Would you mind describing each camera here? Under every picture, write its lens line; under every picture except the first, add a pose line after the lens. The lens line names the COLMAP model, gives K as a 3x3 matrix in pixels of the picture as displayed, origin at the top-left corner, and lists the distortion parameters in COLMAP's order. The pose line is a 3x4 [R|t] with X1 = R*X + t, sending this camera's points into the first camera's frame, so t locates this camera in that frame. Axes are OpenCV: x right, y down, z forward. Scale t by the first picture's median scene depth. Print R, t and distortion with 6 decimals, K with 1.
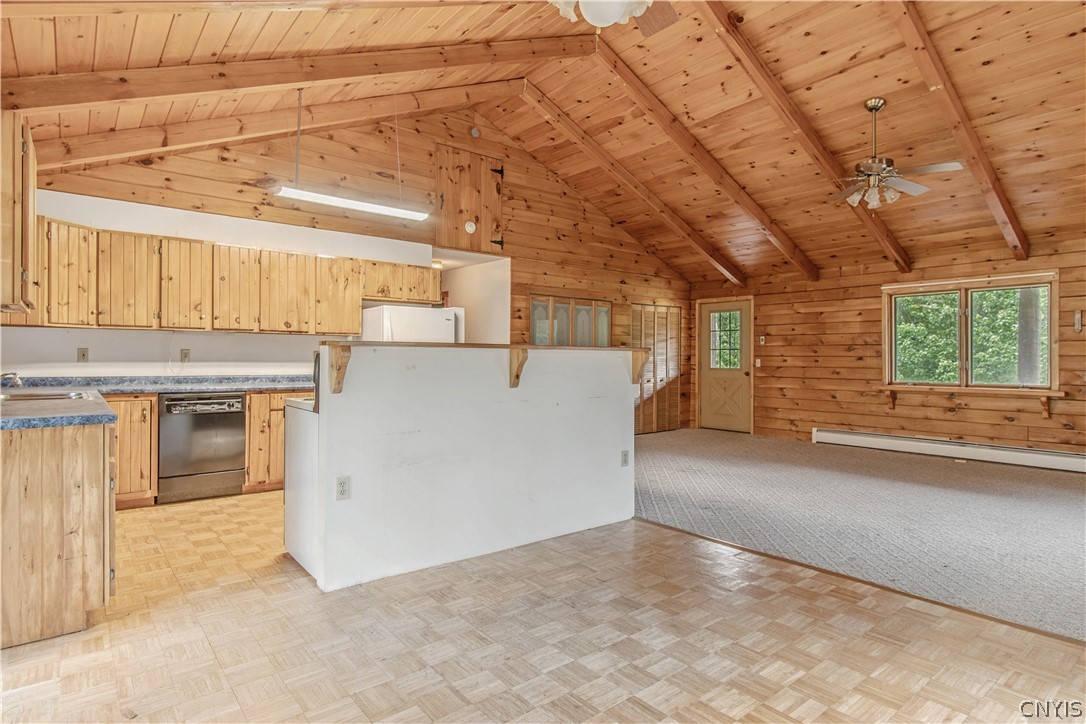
lens RADIAL K [[585.3, 0, 542.0], [0, 585.3, 362.3], [0, 0, 1]] dist [0.007100, 0.002836]
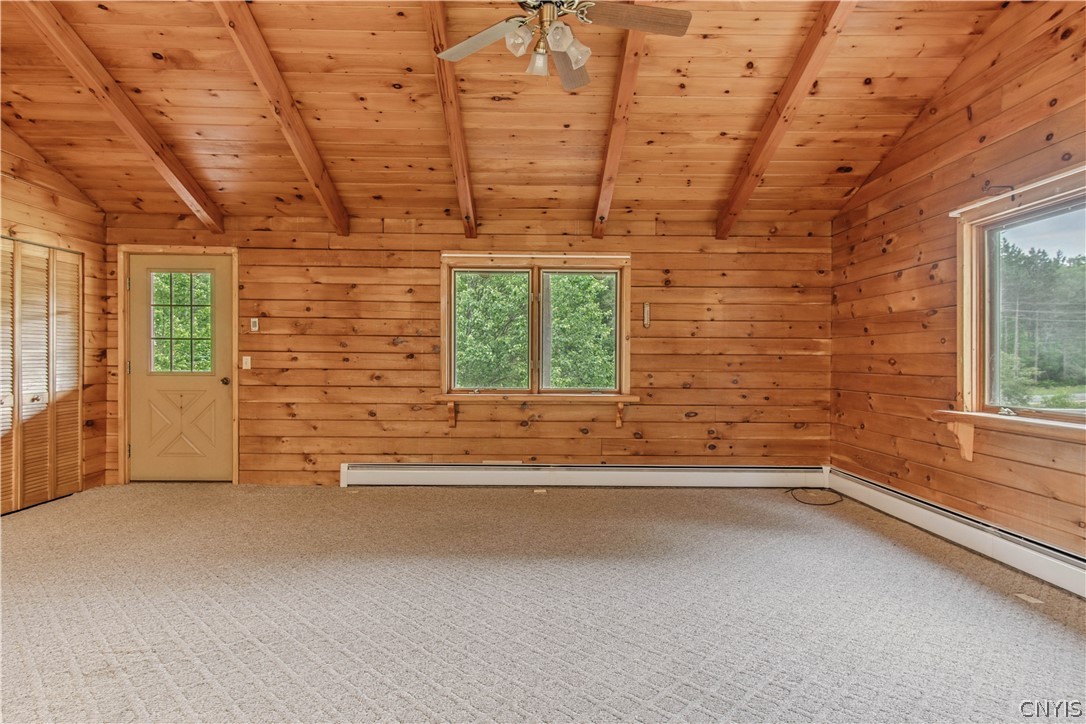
lens RADIAL K [[585.3, 0, 539.9], [0, 585.3, 366.9], [0, 0, 1]] dist [0.007100, 0.002836]
pose [[0.617457, -0.006182, 0.786580, 0.093084], [-0.000938, 0.999963, 0.008596, 0.000211], [-0.786604, -0.006045, 0.617428, 0.437072]]
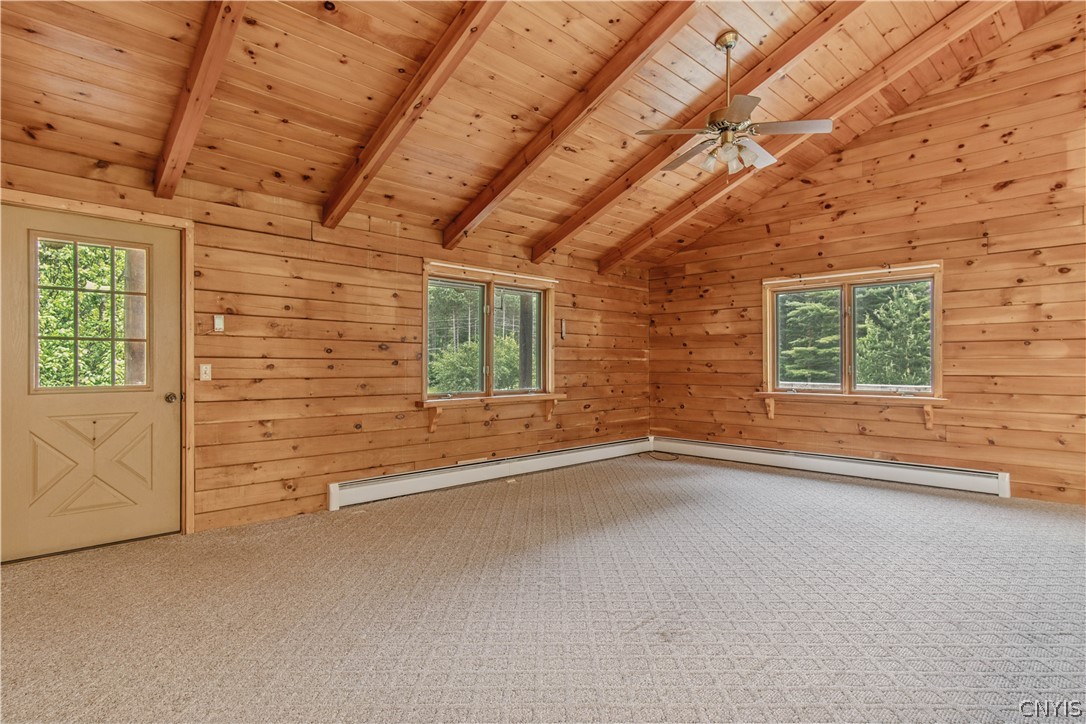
lens RADIAL K [[585.3, 0, 539.9], [0, 585.3, 364.5], [0, 0, 1]] dist [0.007100, 0.002836]
pose [[-0.111691, -0.000037, 0.993743, -0.126300], [0.007232, 0.999973, 0.000850, -0.003558], [-0.993717, 0.007282, -0.111688, 0.867264]]
